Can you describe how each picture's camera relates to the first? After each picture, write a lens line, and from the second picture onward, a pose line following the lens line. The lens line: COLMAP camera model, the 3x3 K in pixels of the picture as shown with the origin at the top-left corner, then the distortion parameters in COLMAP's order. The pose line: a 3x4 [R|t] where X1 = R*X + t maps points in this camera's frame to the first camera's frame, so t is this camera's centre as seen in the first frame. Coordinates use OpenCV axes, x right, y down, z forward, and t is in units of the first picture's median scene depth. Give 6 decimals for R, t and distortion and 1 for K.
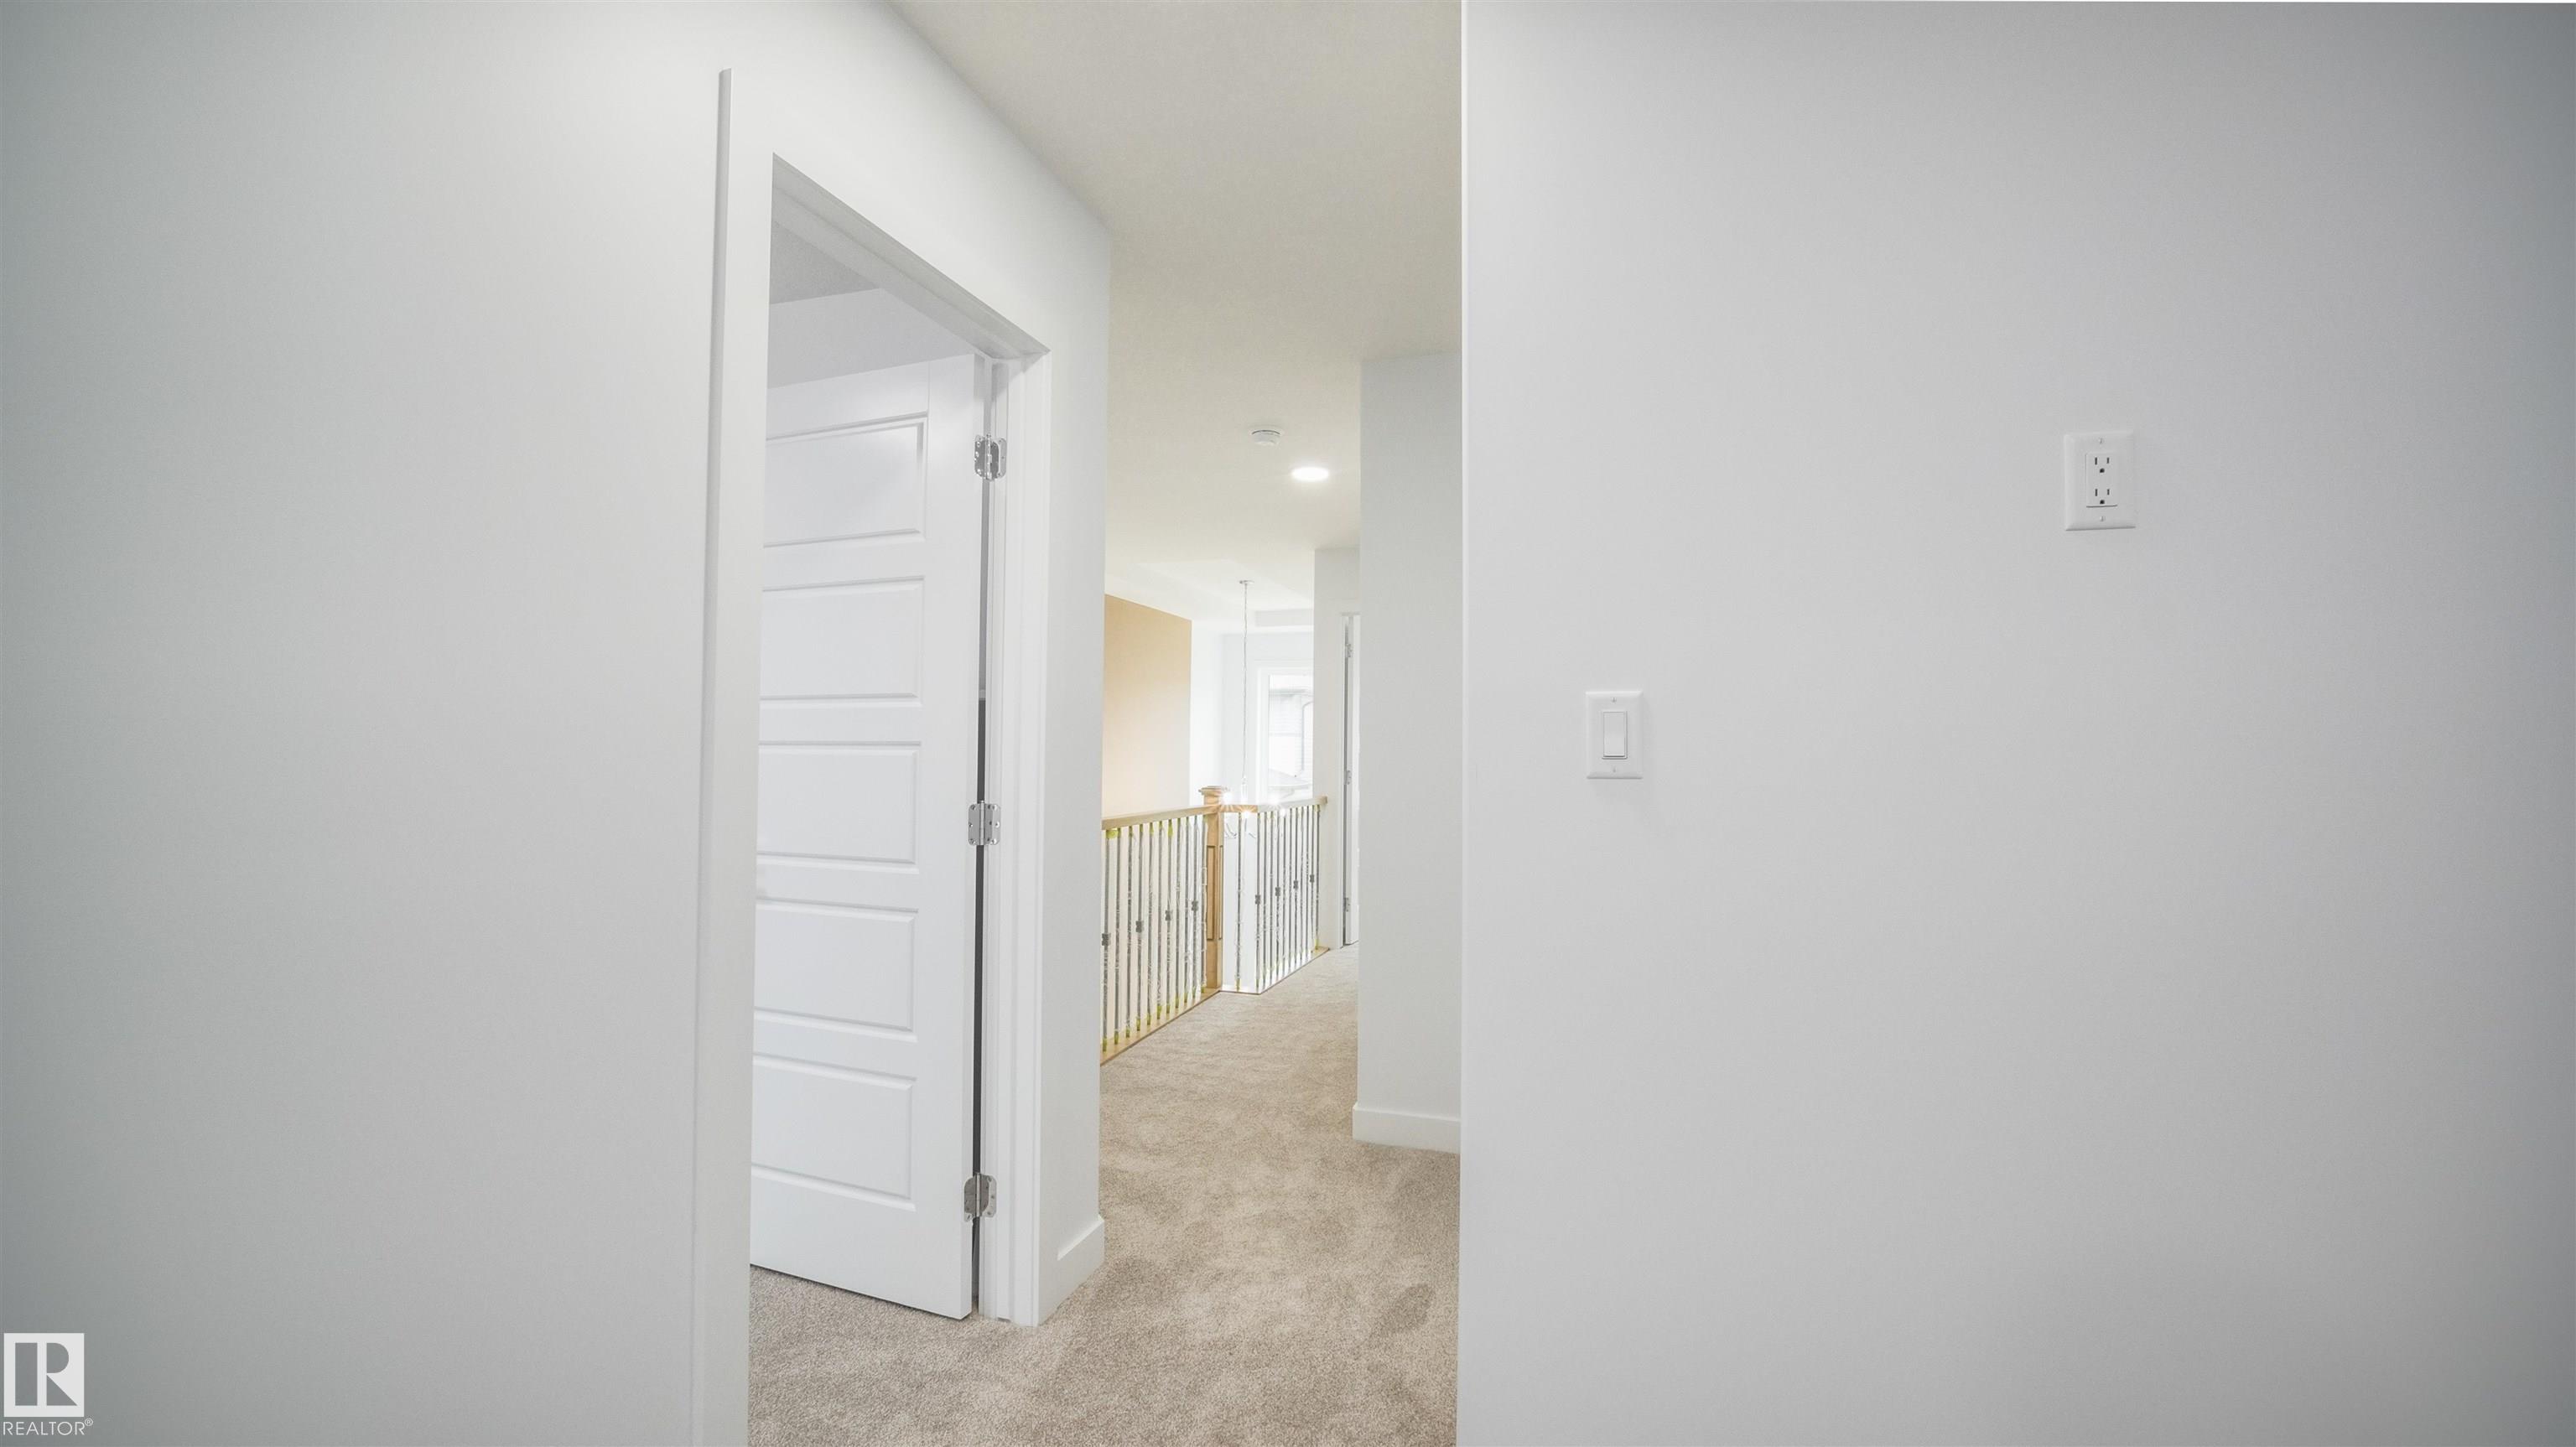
lens RADIAL K [[1044.5, 0, 1288.0], [0, 1044.5, 723.5], [0, 0, 1]] dist [-0.024685, 0.004652]
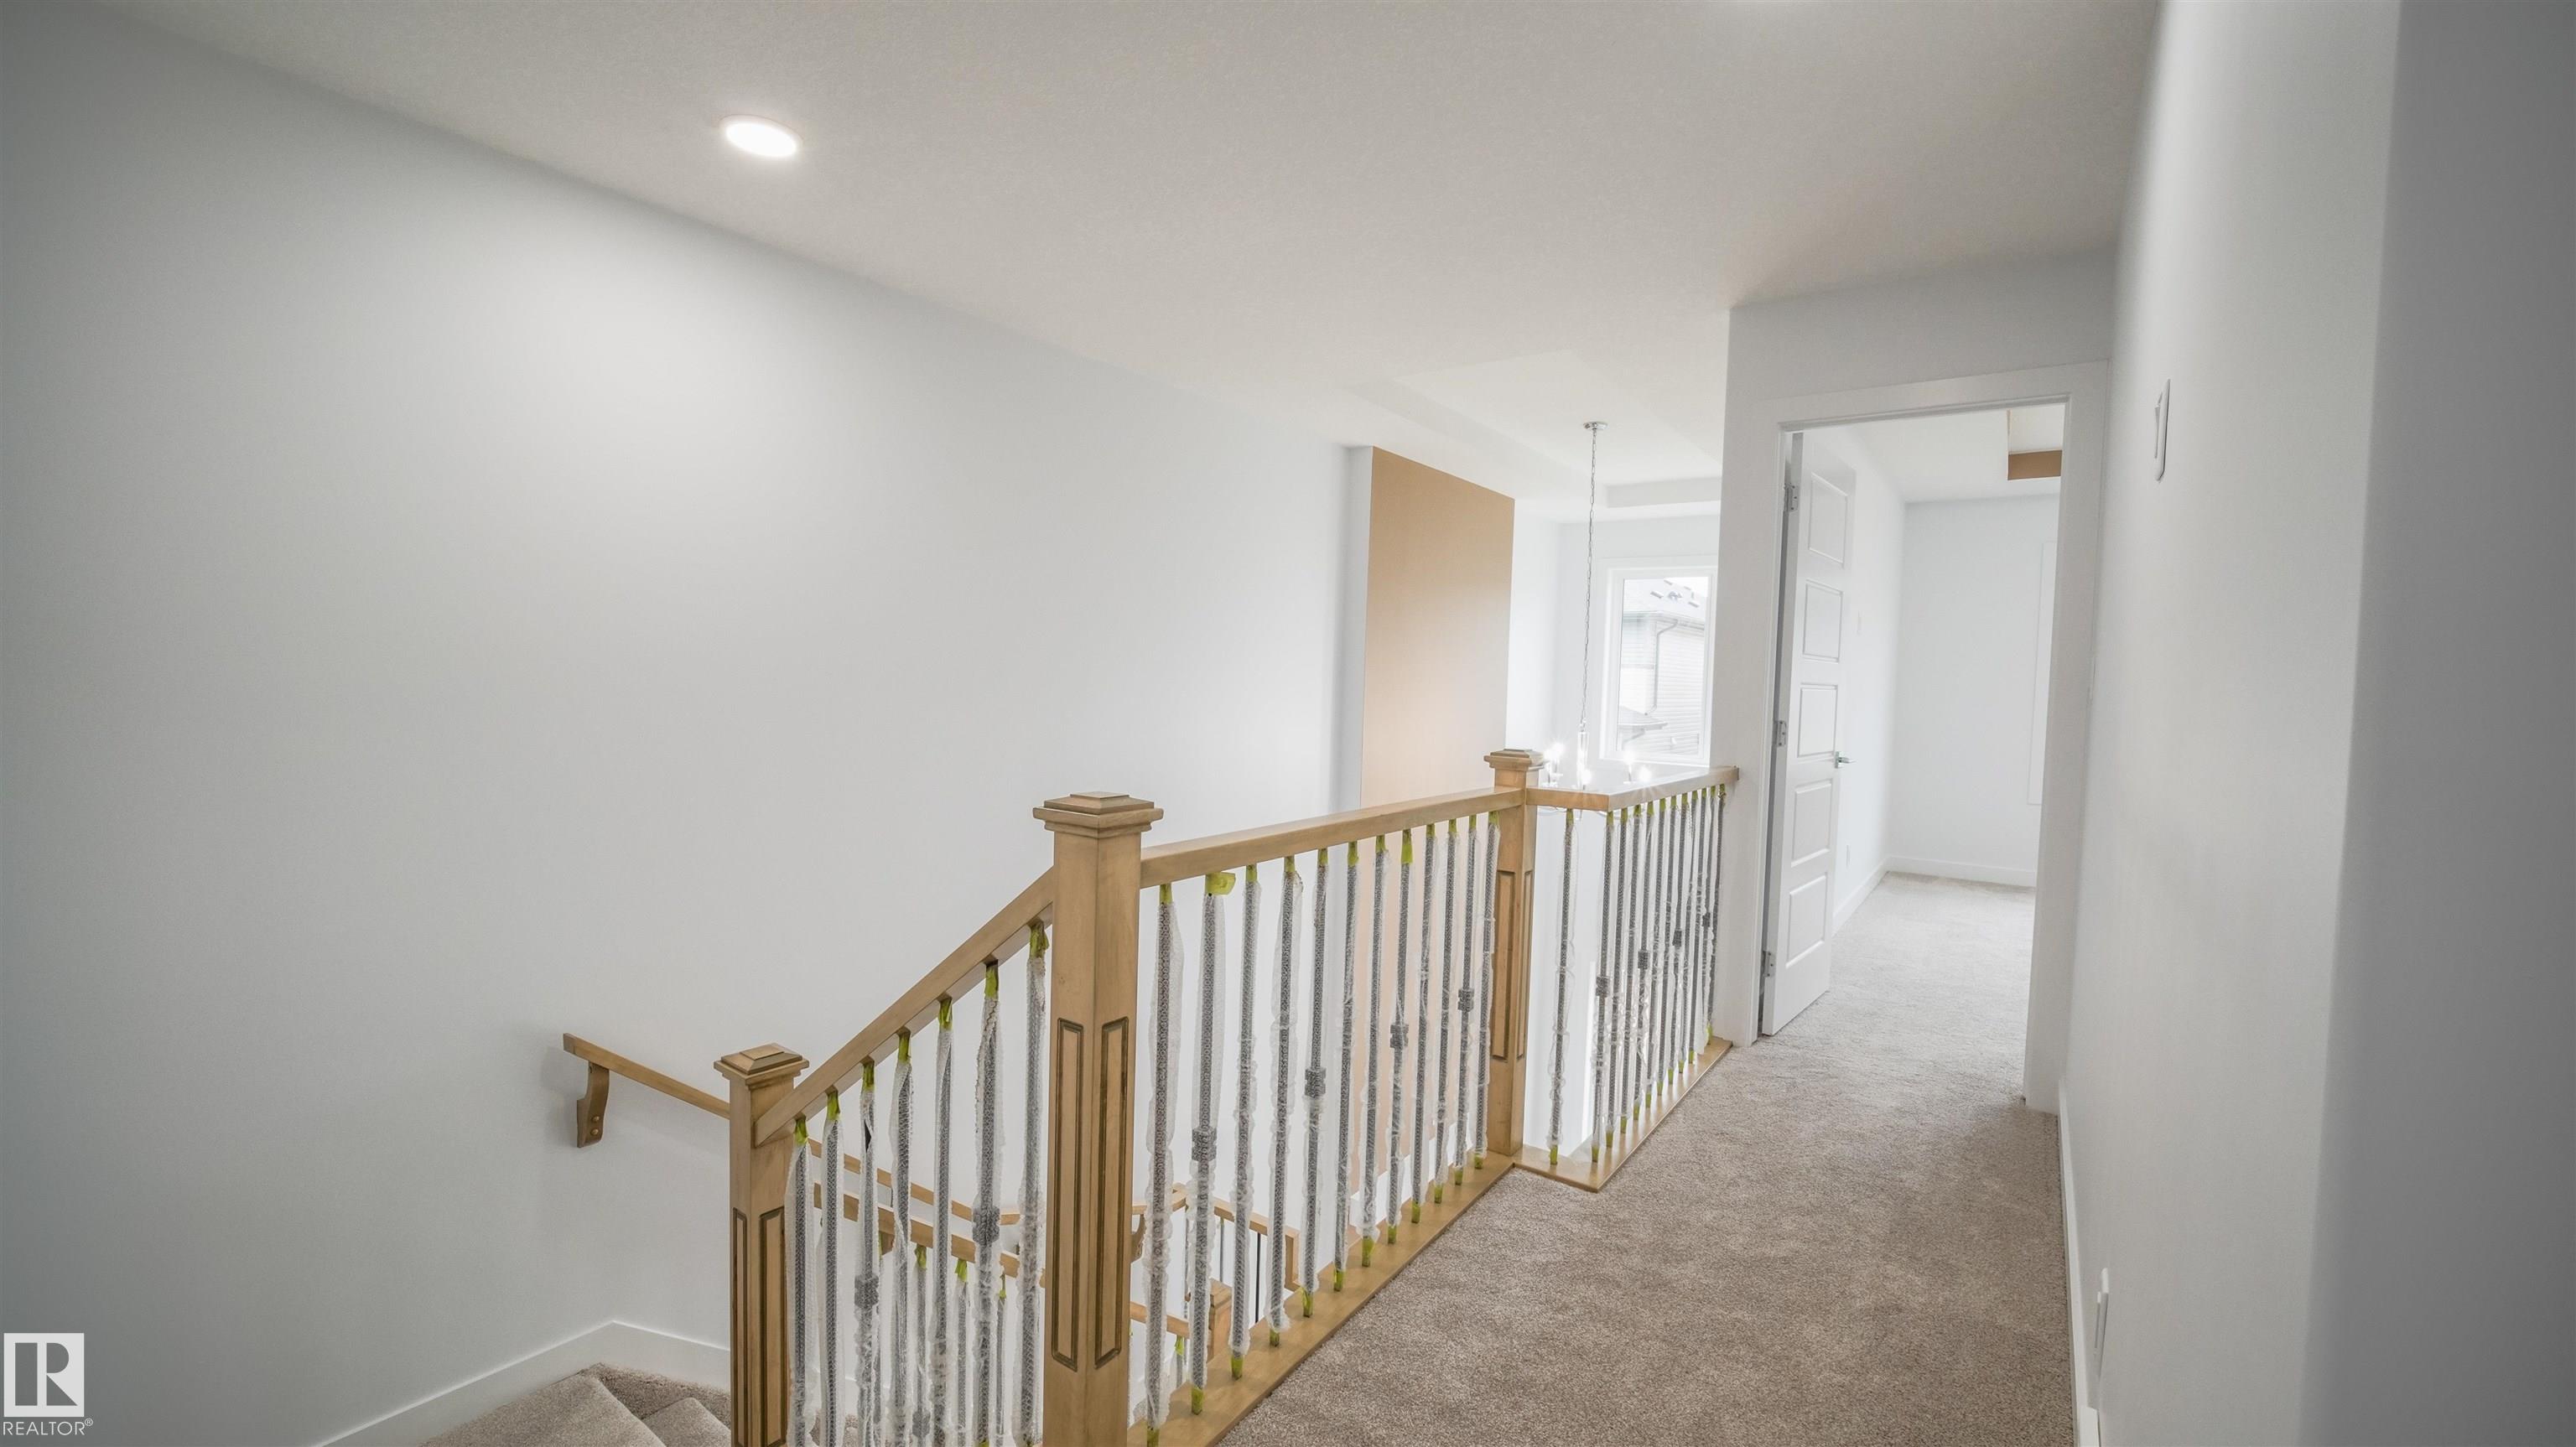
lens RADIAL K [[1044.5, 0, 1288.0], [0, 1044.5, 723.5], [0, 0, 1]] dist [-0.024685, 0.004652]
pose [[0.948149, 0.028292, -0.316566, -0.017367], [-0.007626, 0.997769, 0.066331, 0.014950], [0.317736, -0.060477, 0.946249, 0.502629]]
